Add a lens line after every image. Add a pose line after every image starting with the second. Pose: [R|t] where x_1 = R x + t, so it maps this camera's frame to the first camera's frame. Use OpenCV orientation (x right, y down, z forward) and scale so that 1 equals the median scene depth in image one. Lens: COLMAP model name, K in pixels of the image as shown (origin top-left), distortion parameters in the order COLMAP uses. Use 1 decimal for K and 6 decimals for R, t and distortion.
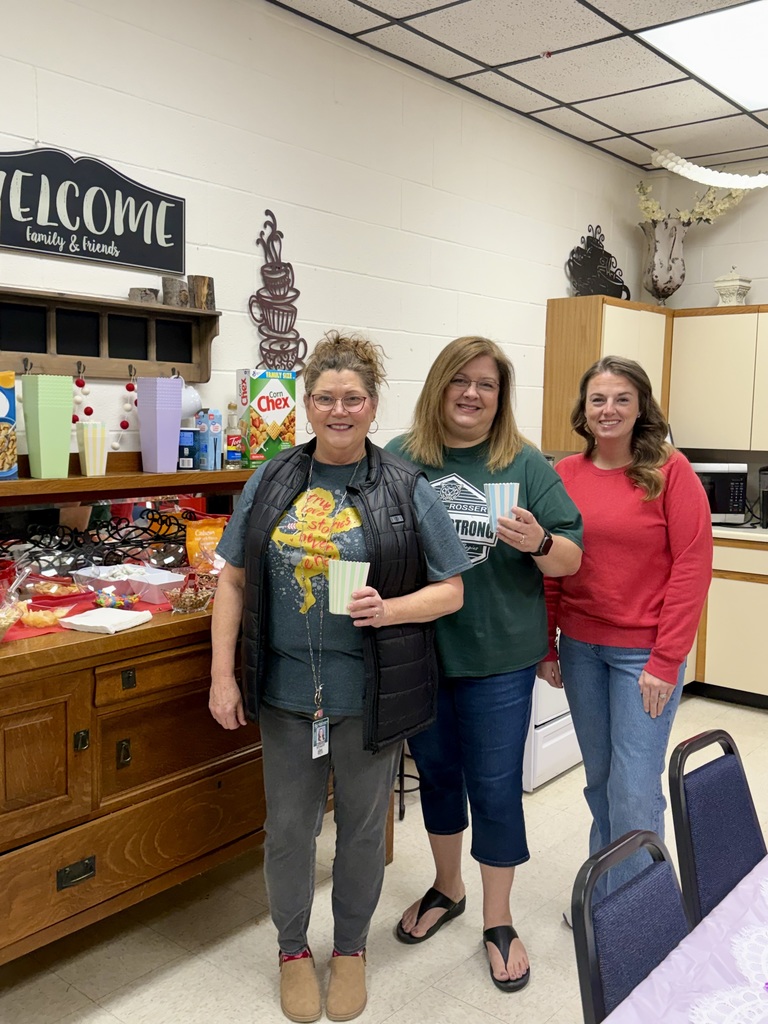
lens RADIAL K [[985.3, 0, 383.7], [0, 985.3, 508.1], [0, 0, 1]] dist [0.182466, 0.000000]
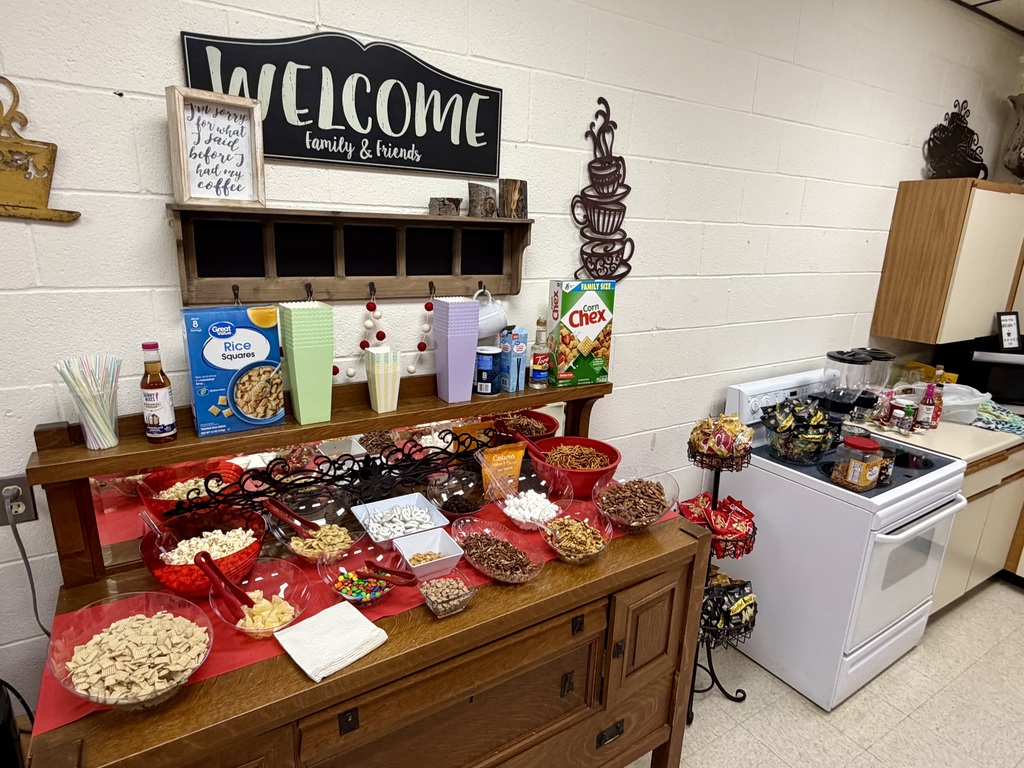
lens RADIAL K [[582.8, 0, 518.3], [0, 582.8, 387.4], [0, 0, 1]] dist [0.042062, -0.004611]
pose [[0.954959, 0.096445, -0.280627, -0.014504], [-0.051112, 0.985035, 0.164603, -0.137294], [0.292303, -0.142845, 0.945597, 0.488656]]
